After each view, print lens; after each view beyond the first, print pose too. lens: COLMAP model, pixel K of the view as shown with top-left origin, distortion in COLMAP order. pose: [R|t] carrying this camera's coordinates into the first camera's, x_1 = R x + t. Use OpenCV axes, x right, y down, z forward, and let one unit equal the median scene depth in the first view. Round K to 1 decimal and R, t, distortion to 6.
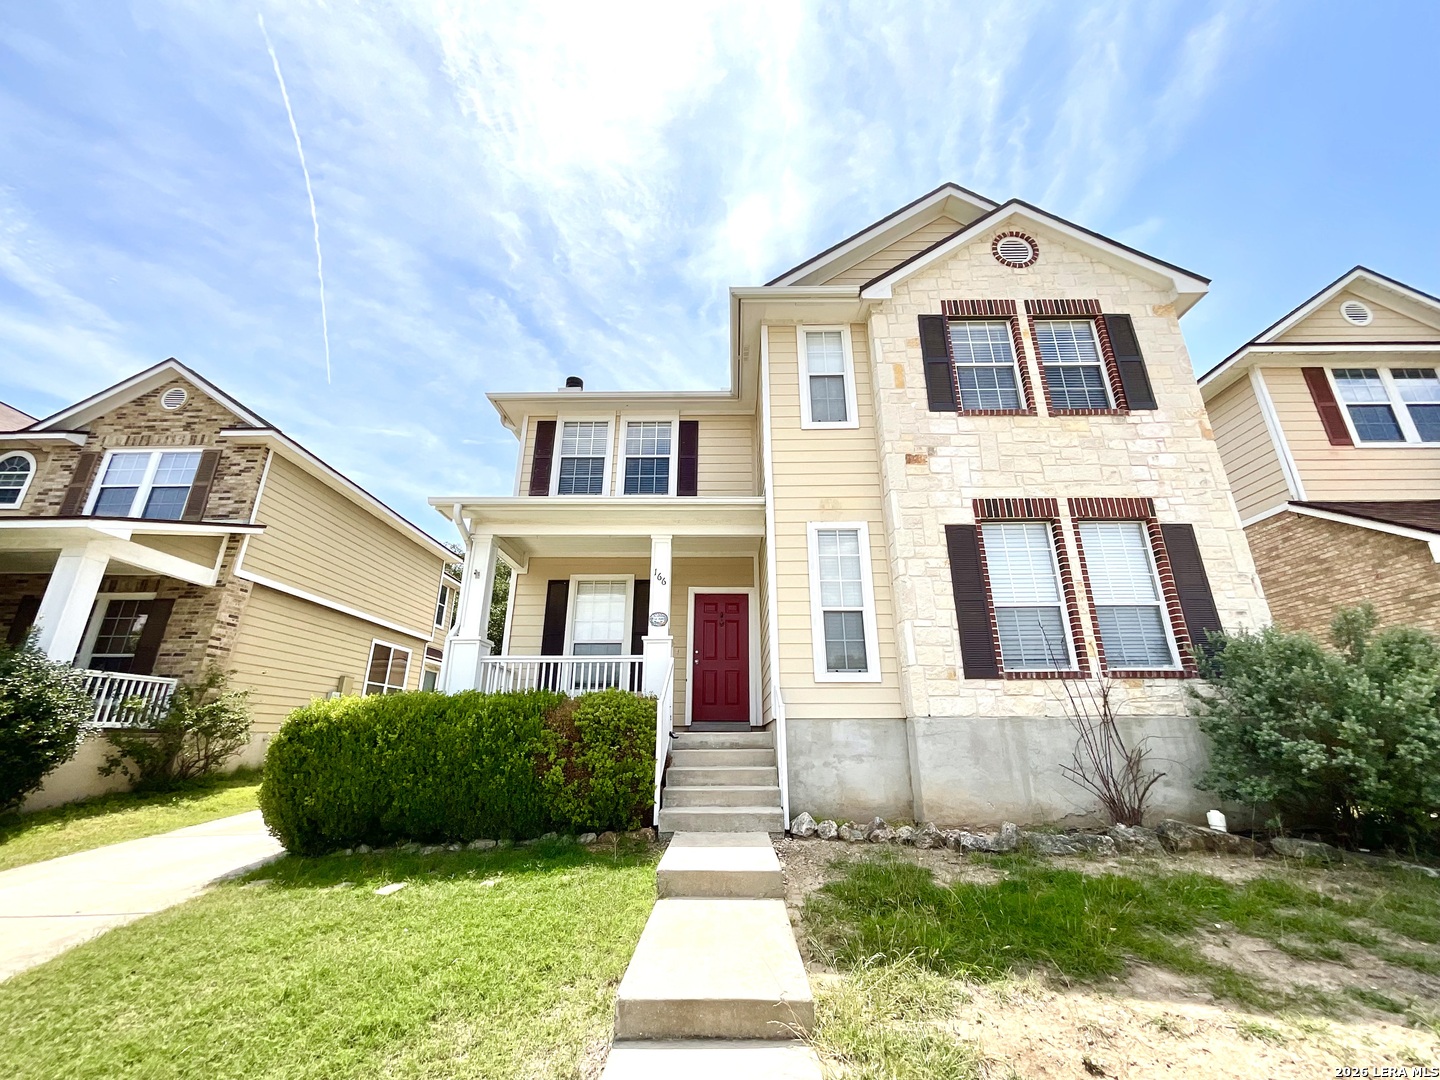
lens RADIAL K [[584.5, 0, 720.3], [0, 584.5, 543.0], [0, 0, 1]] dist [-0.002102, -0.000754]
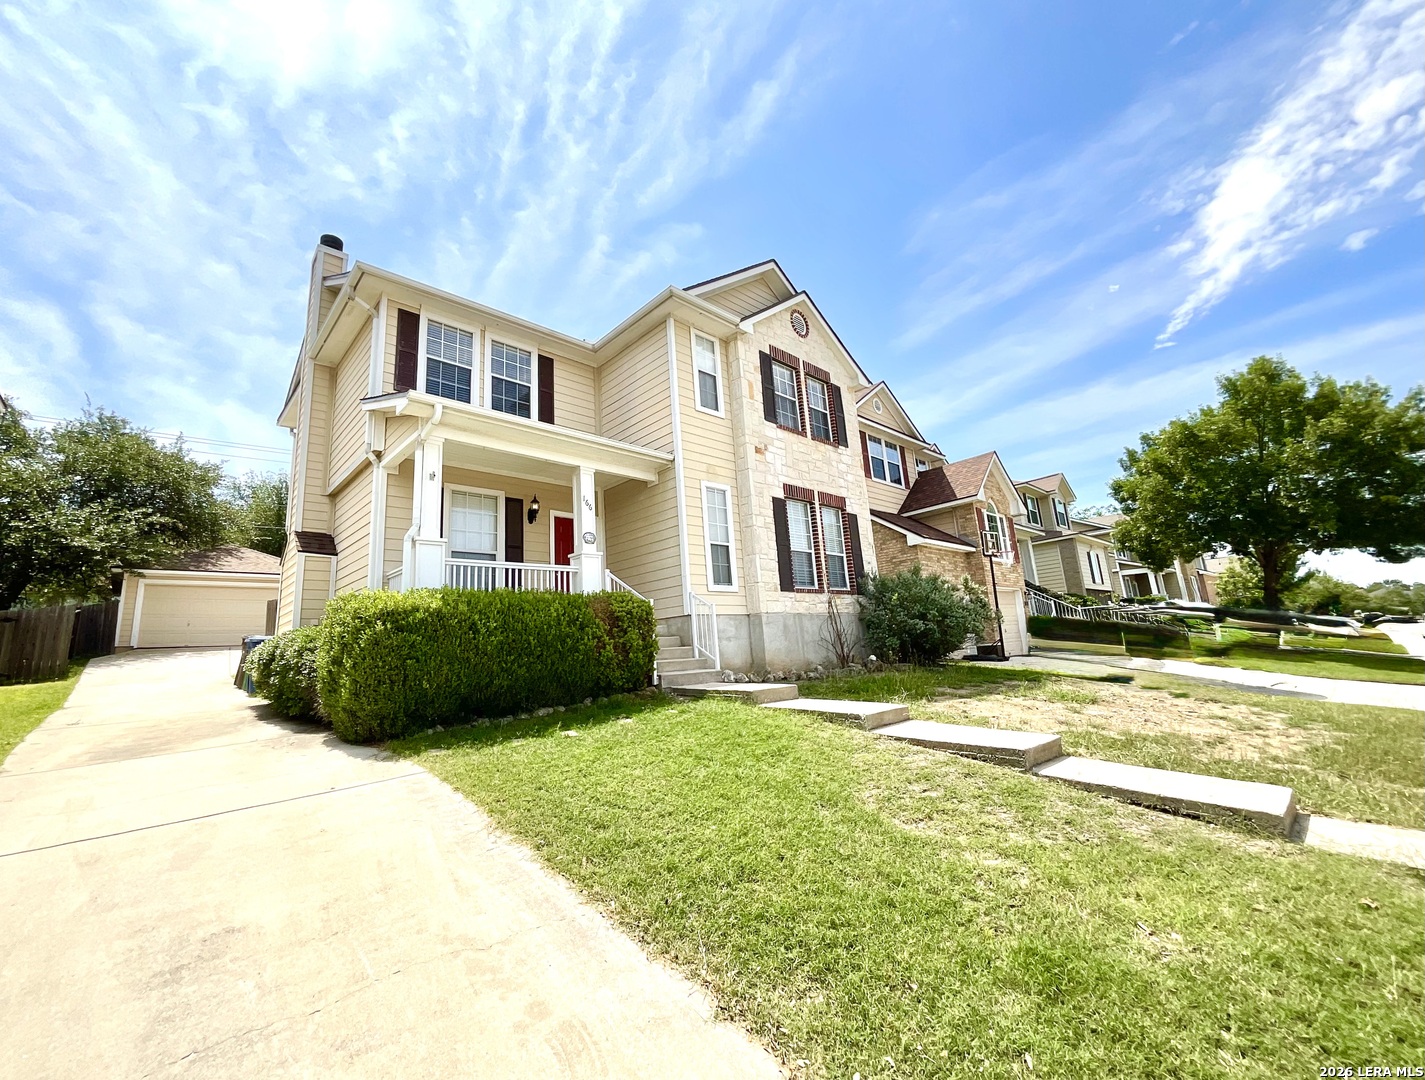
lens RADIAL K [[585.8, 0, 705.5], [0, 585.8, 531.6], [0, 0, 1]] dist [-0.015470, -0.000466]
pose [[0.720893, 0.098682, 0.685985, -0.772978], [-0.166987, 0.985382, 0.033733, 0.036145], [-0.672628, -0.138869, 0.726834, -0.046620]]
